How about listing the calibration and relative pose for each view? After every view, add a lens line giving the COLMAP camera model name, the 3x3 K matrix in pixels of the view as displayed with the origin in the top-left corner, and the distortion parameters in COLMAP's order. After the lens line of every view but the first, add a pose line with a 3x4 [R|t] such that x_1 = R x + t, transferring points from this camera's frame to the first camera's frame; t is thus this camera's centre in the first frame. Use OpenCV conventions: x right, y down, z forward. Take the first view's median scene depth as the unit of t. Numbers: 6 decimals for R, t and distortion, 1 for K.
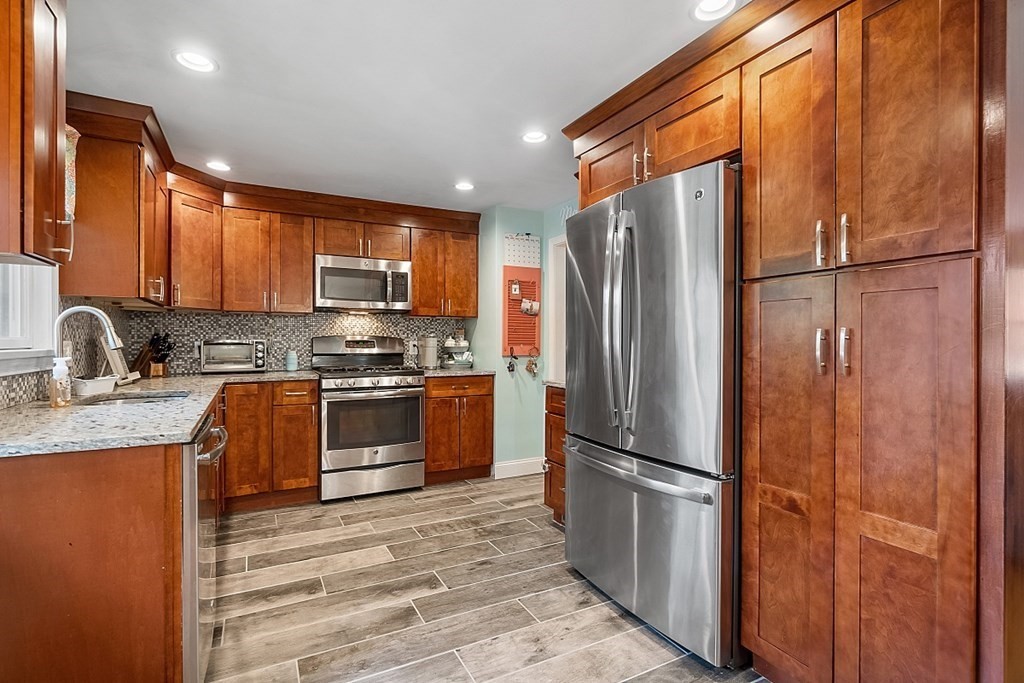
lens RADIAL K [[497.8, 0, 512.0], [0, 497.8, 341.5], [0, 0, 1]] dist [-0.011701, -0.000292]
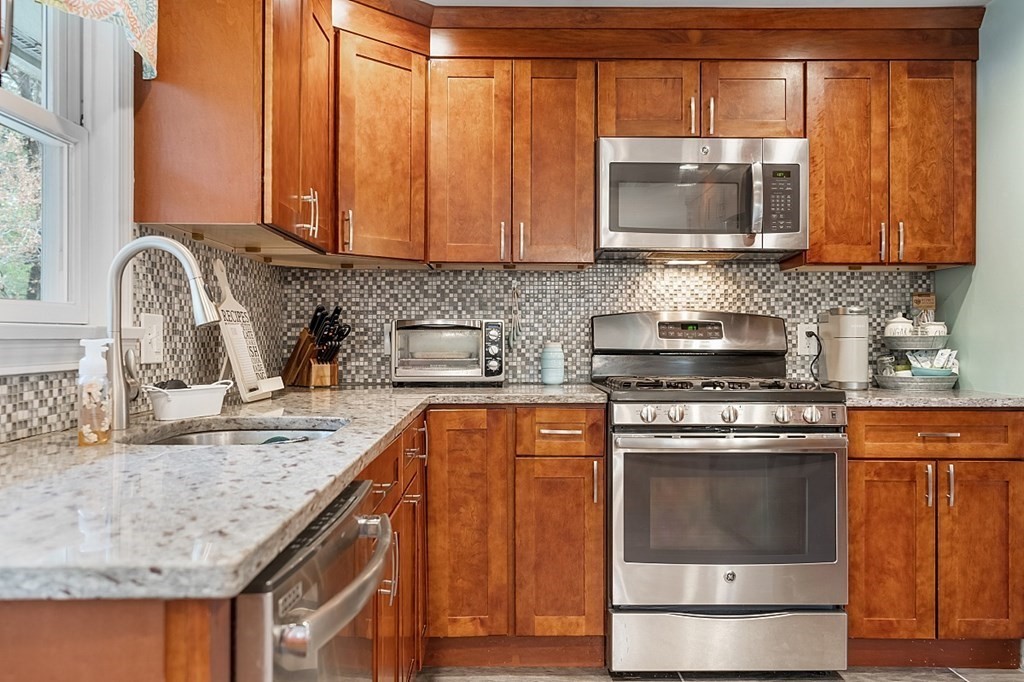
lens RADIAL K [[897.0, 0, 493.0], [0, 897.0, 331.2], [0, 0, 1]] dist [0.009227, 0.007230]
pose [[0.883313, -0.001636, -0.468781, -0.088360], [-0.002141, 0.999969, -0.007524, 0.015015], [0.468779, 0.007650, 0.883283, 0.208126]]
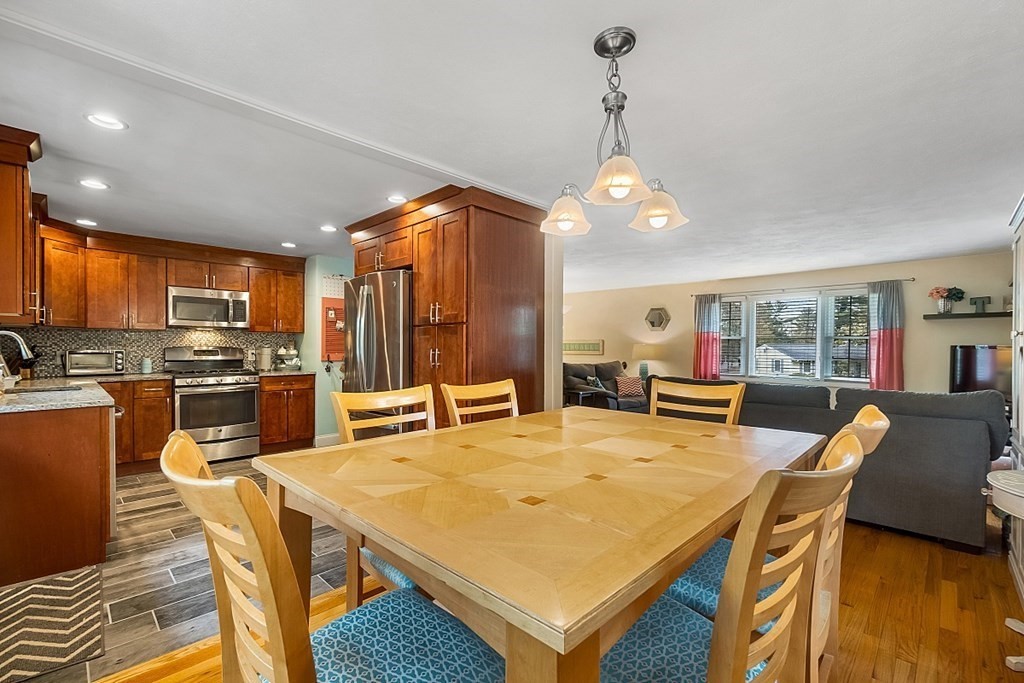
lens RADIAL K [[450.6, 0, 507.6], [0, 450.6, 349.9], [0, 0, 1]] dist [-0.008889, 0.000025]
pose [[0.954967, -0.000099, 0.296713, 0.122480], [-0.001916, 0.999977, 0.006499, -0.013475], [-0.296706, -0.006775, 0.954945, -0.436881]]
